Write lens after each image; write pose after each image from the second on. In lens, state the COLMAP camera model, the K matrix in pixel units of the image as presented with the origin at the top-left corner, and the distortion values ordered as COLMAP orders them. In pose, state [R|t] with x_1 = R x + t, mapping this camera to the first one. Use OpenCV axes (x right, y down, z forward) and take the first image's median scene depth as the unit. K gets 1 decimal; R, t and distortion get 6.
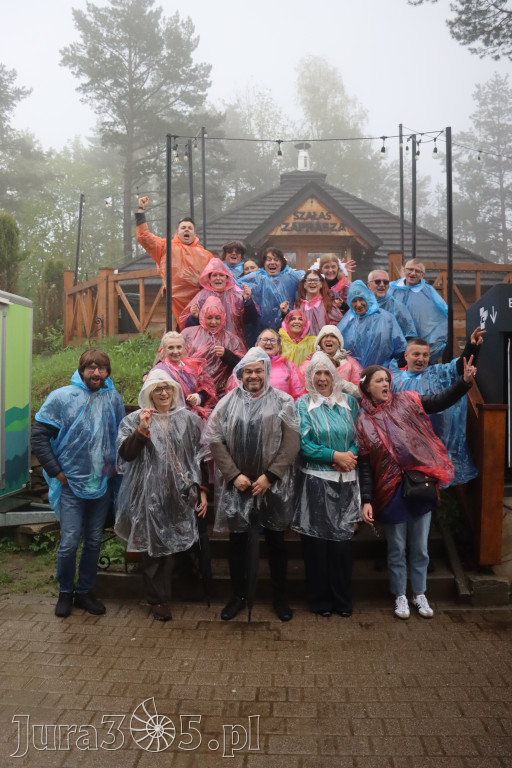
lens RADIAL K [[654.2, 0, 256.0], [0, 654.2, 384.0], [0, 0, 1]] dist [-0.166728, 0.178186]
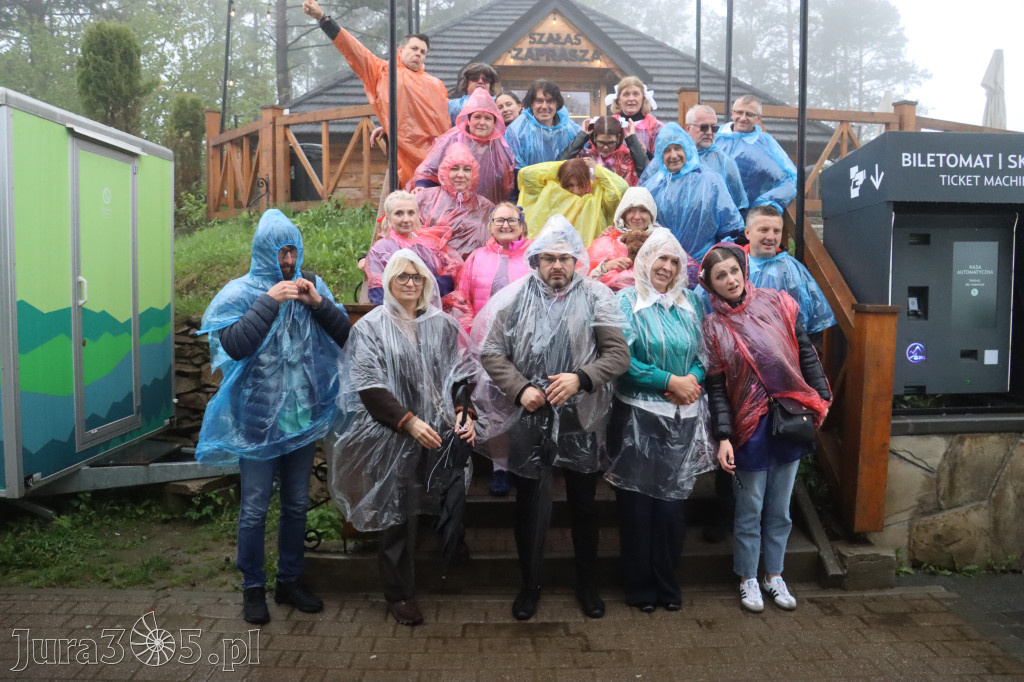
lens RADIAL K [[872.3, 0, 506.6], [0, 872.3, 337.7], [0, 0, 1]] dist [-0.166728, 0.178186]
pose [[0.997320, -0.002562, 0.073120, -0.092825], [-0.002738, 0.997380, 0.072289, 0.001964], [-0.073114, -0.072295, 0.994700, 0.099504]]
